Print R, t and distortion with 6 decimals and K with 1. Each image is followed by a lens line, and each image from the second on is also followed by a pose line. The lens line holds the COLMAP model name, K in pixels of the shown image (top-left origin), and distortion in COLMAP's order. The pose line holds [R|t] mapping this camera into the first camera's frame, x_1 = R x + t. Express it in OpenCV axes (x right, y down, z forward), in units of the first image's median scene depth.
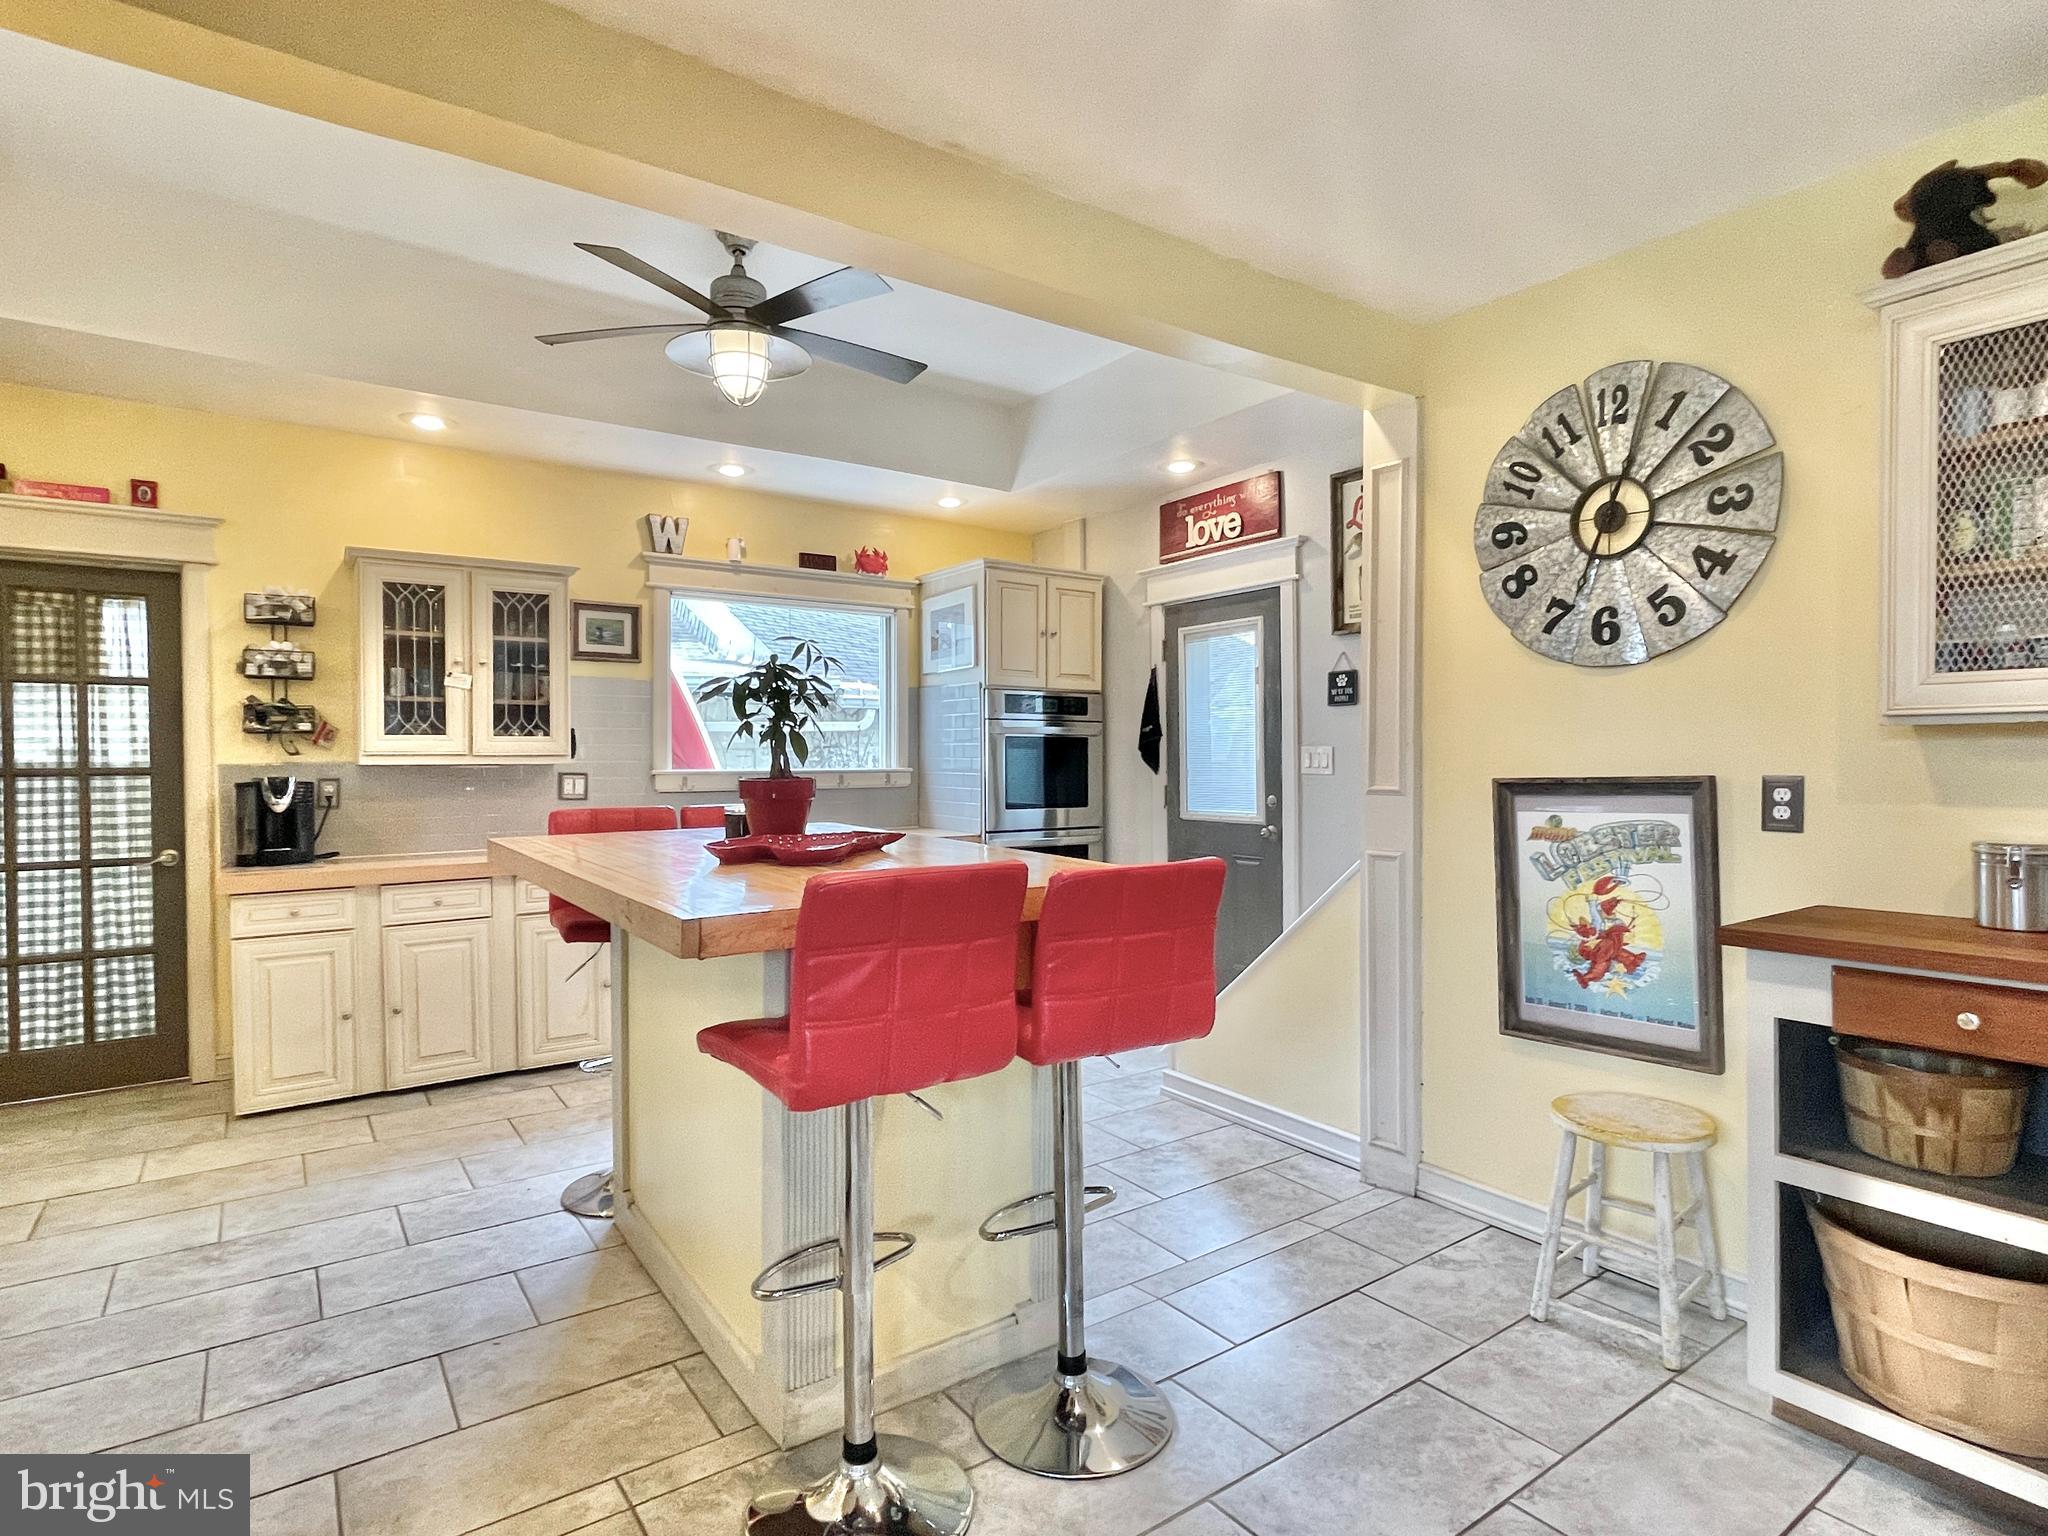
lens RADIAL K [[1081.1, 0, 1016.2], [0, 1081.1, 770.4], [0, 0, 1]] dist [-0.000557, -0.000057]
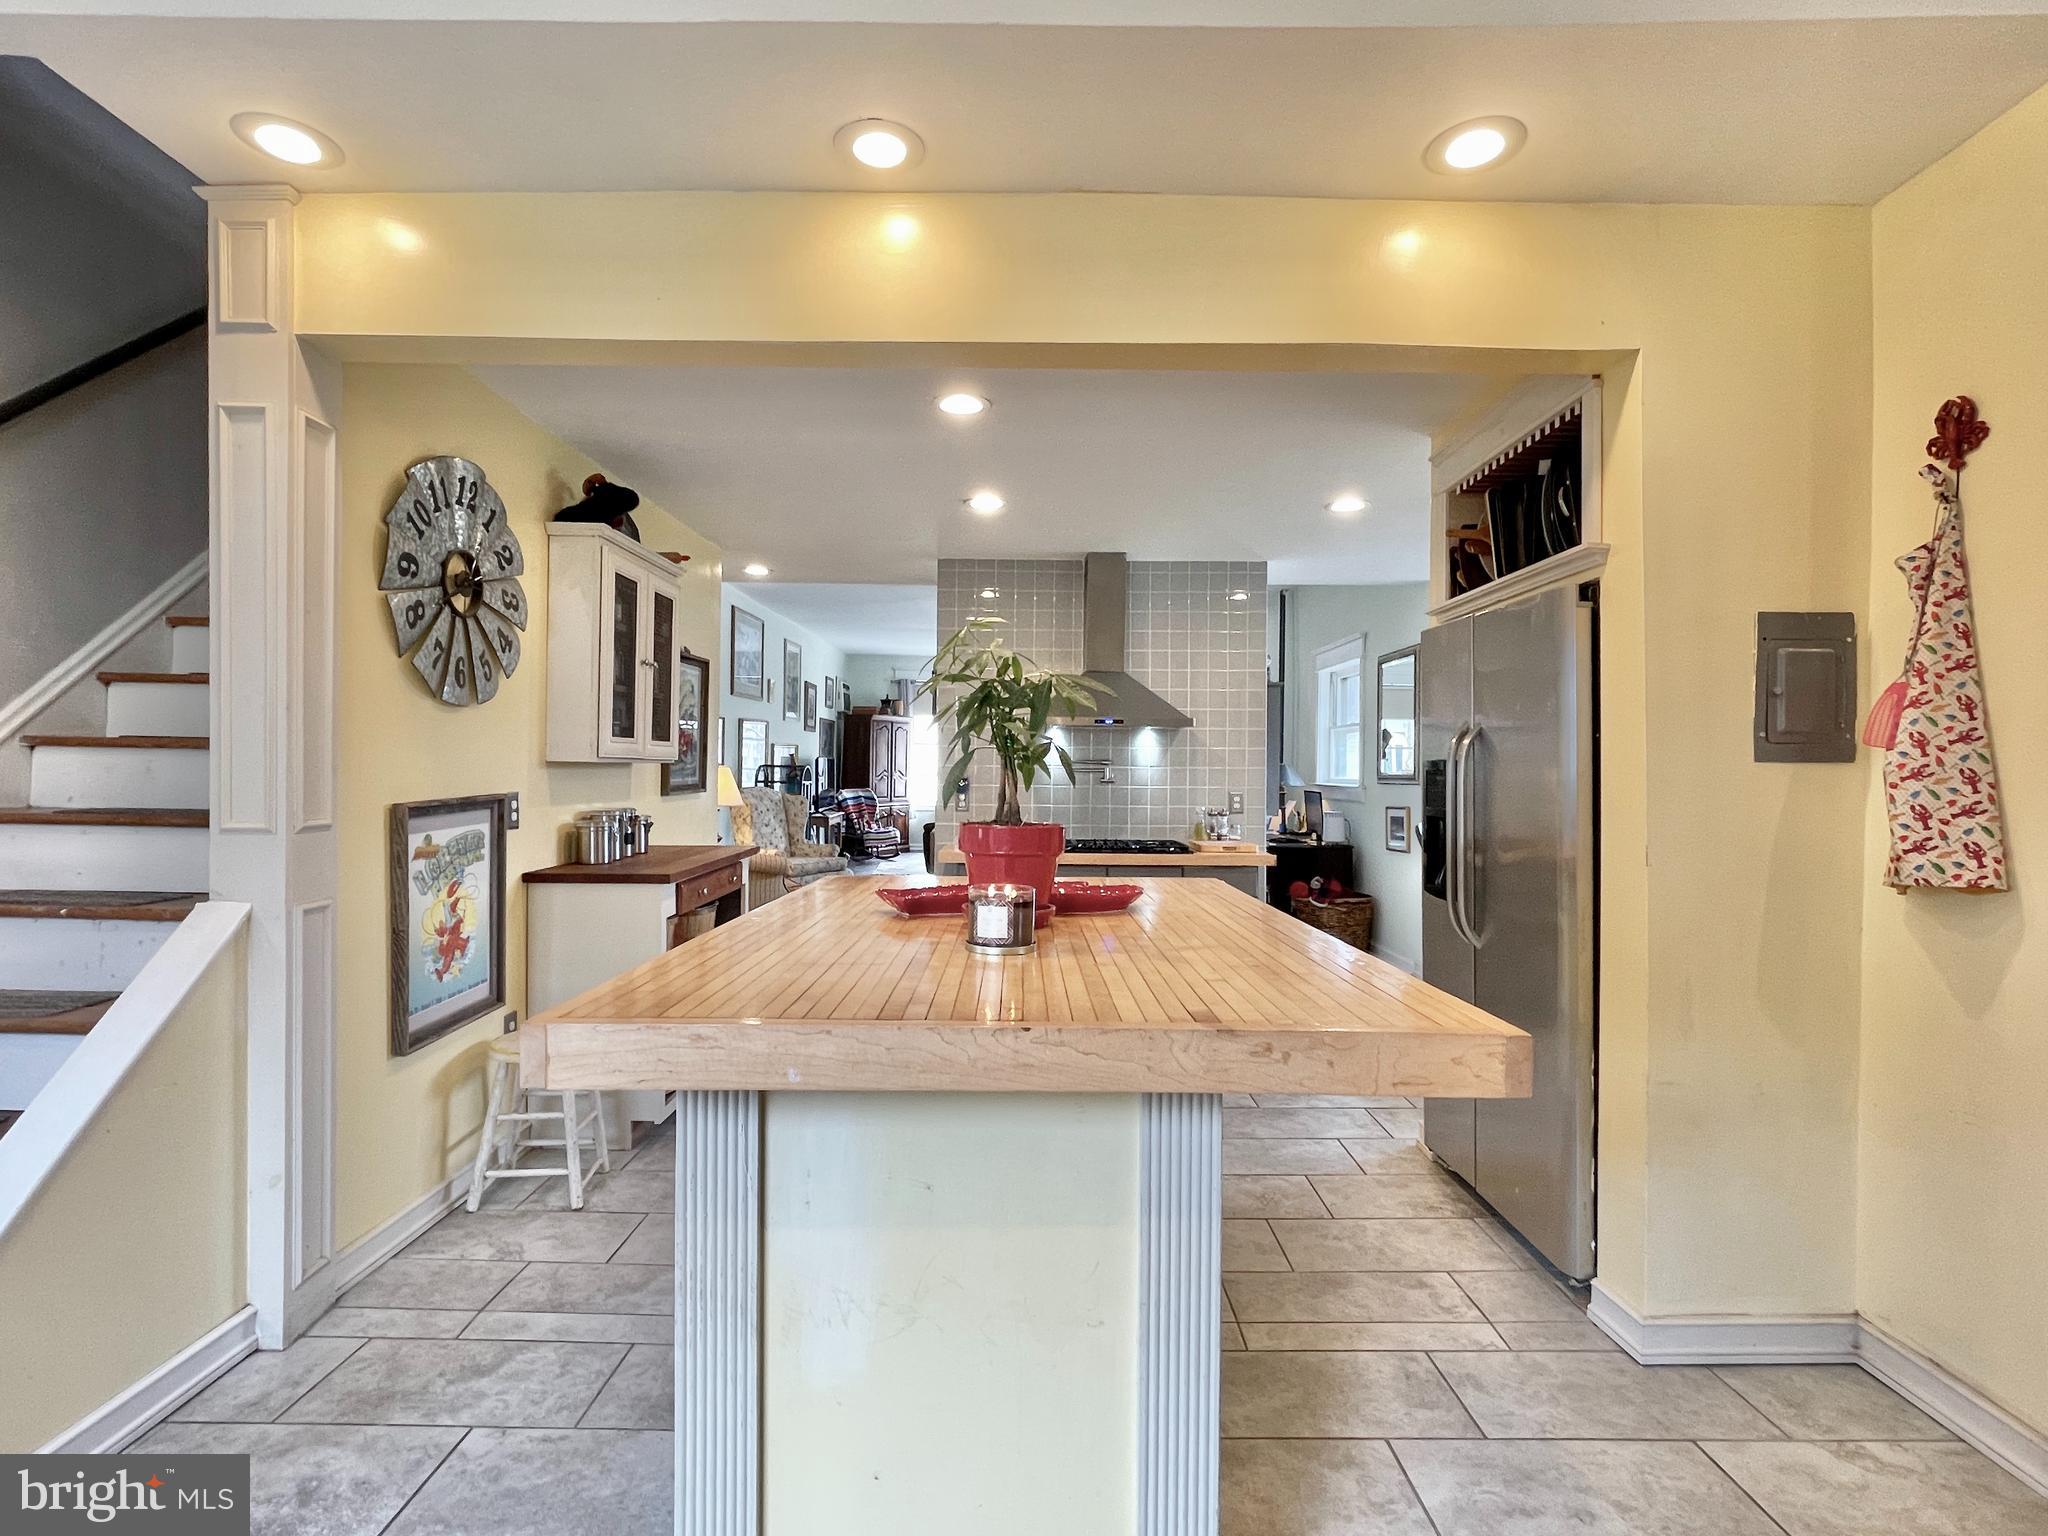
lens RADIAL K [[1004.2, 0, 1019.1], [0, 1004.2, 769.2], [0, 0, 1]] dist [-0.002441, 0.000048]
pose [[-0.815299, -0.004502, 0.579022, -0.576102], [0.001510, 0.999950, 0.009901, -0.033857], [-0.579038, 0.008946, -0.815252, 1.464879]]
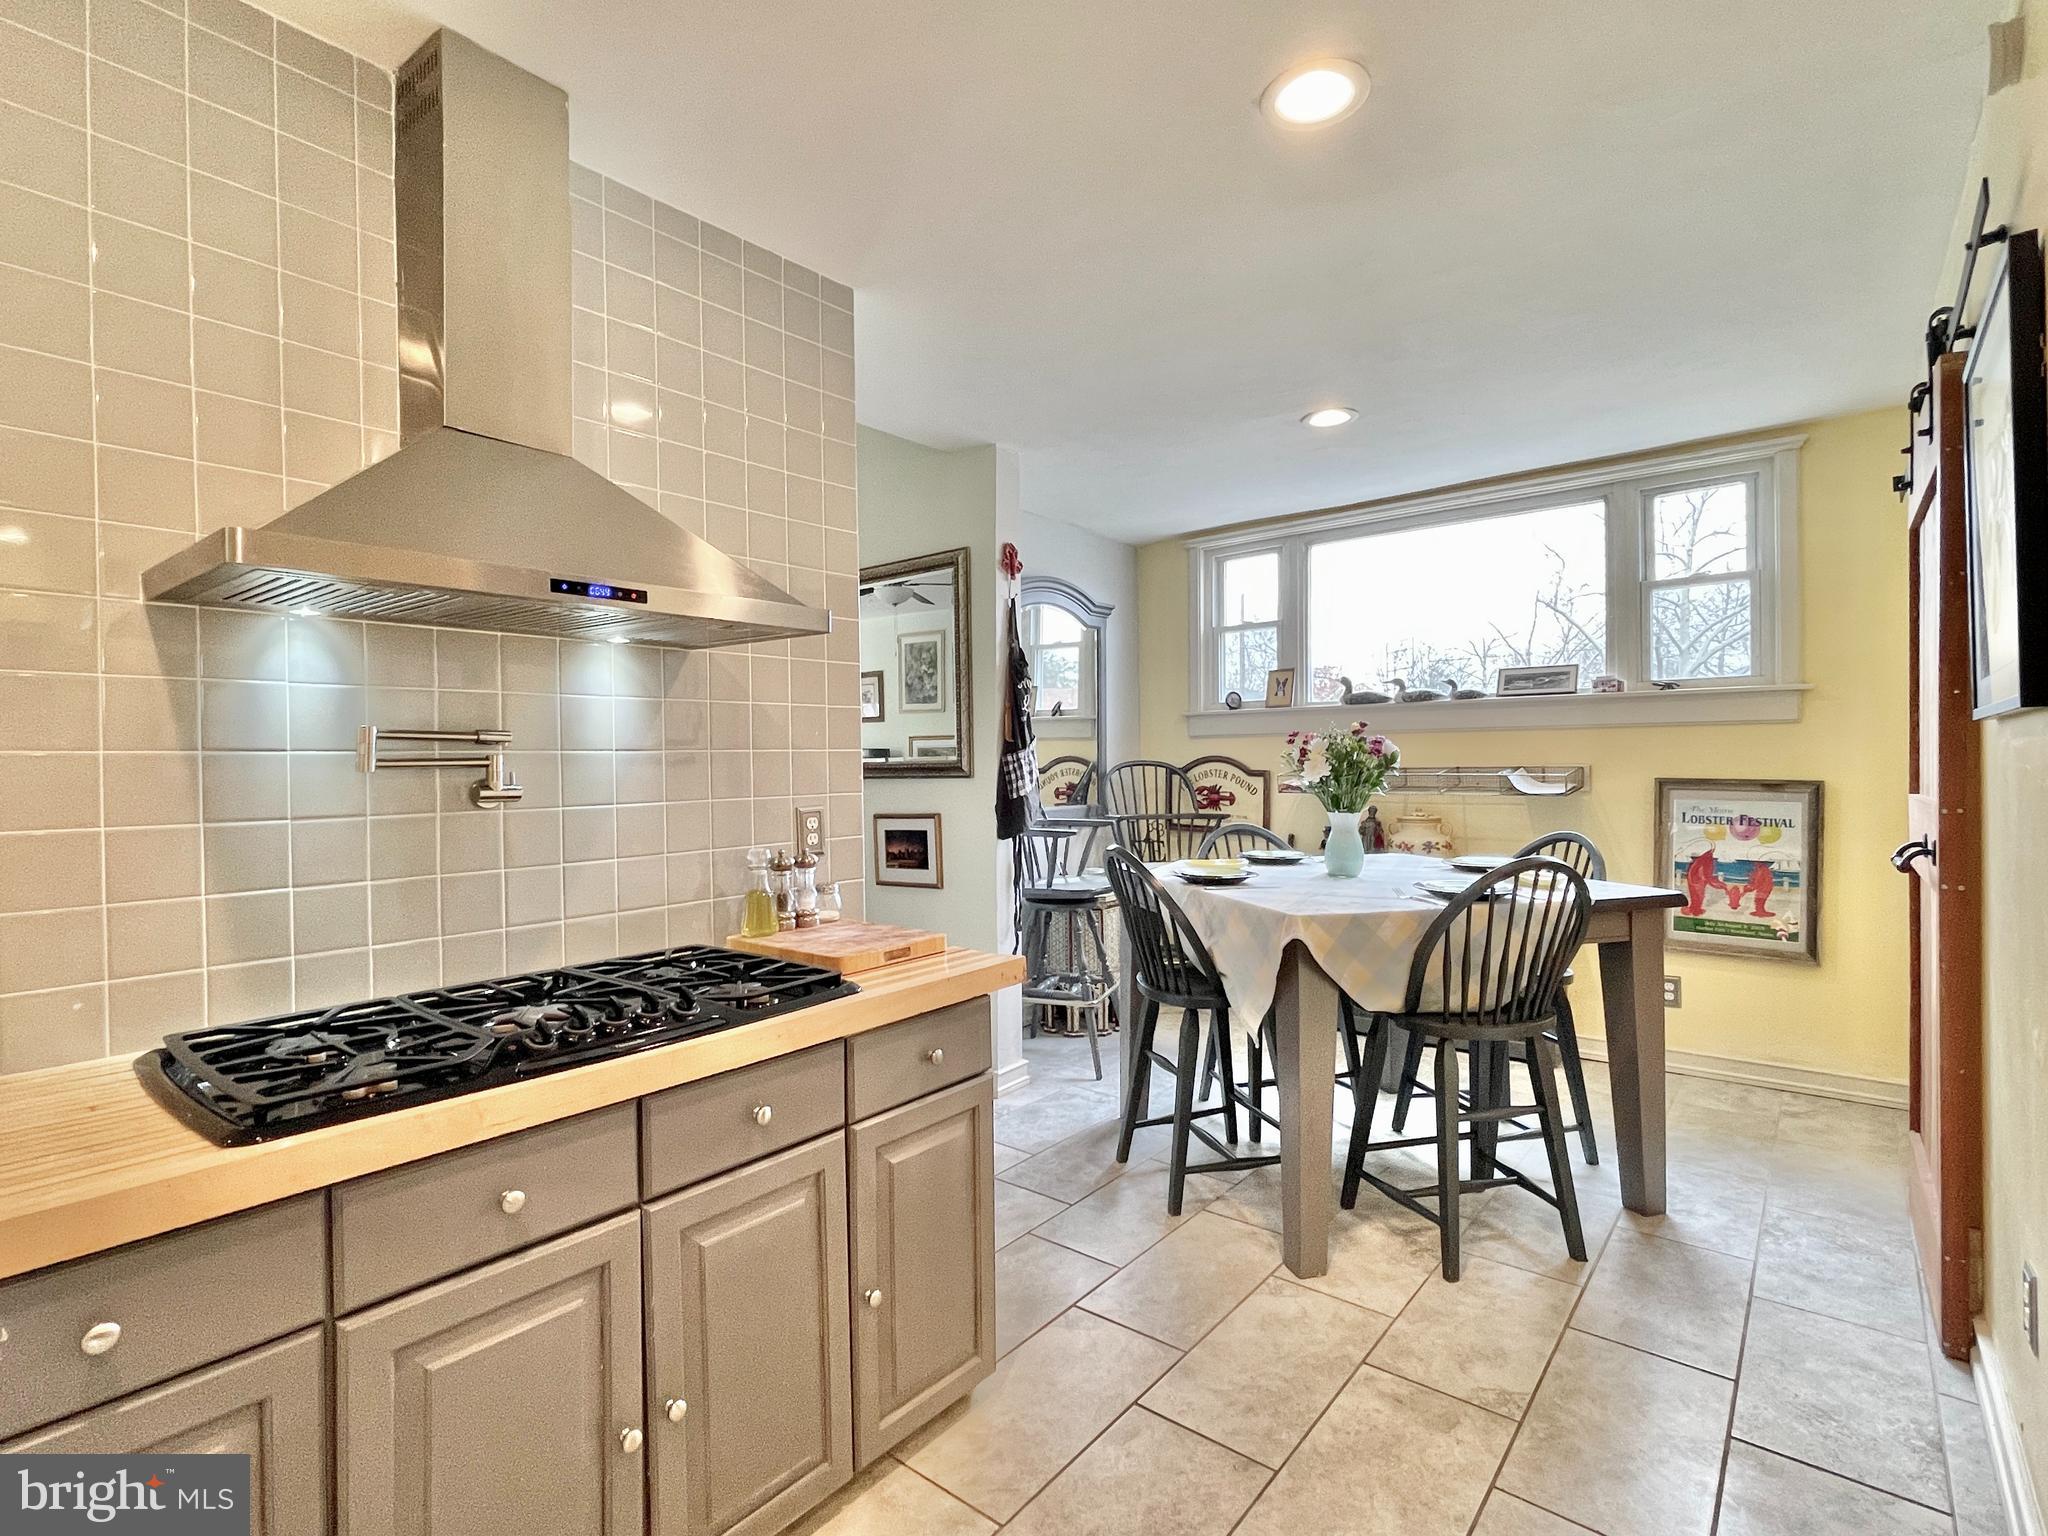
lens RADIAL K [[976.8, 0, 1022.9], [0, 976.8, 770.4], [0, 0, 1]] dist [-0.000149, -0.008749]
pose [[-0.964183, 0.018016, -0.264626, 0.275474], [0.012072, 0.999637, 0.024070, -0.016895], [0.264964, 0.020013, -0.964051, 0.434686]]
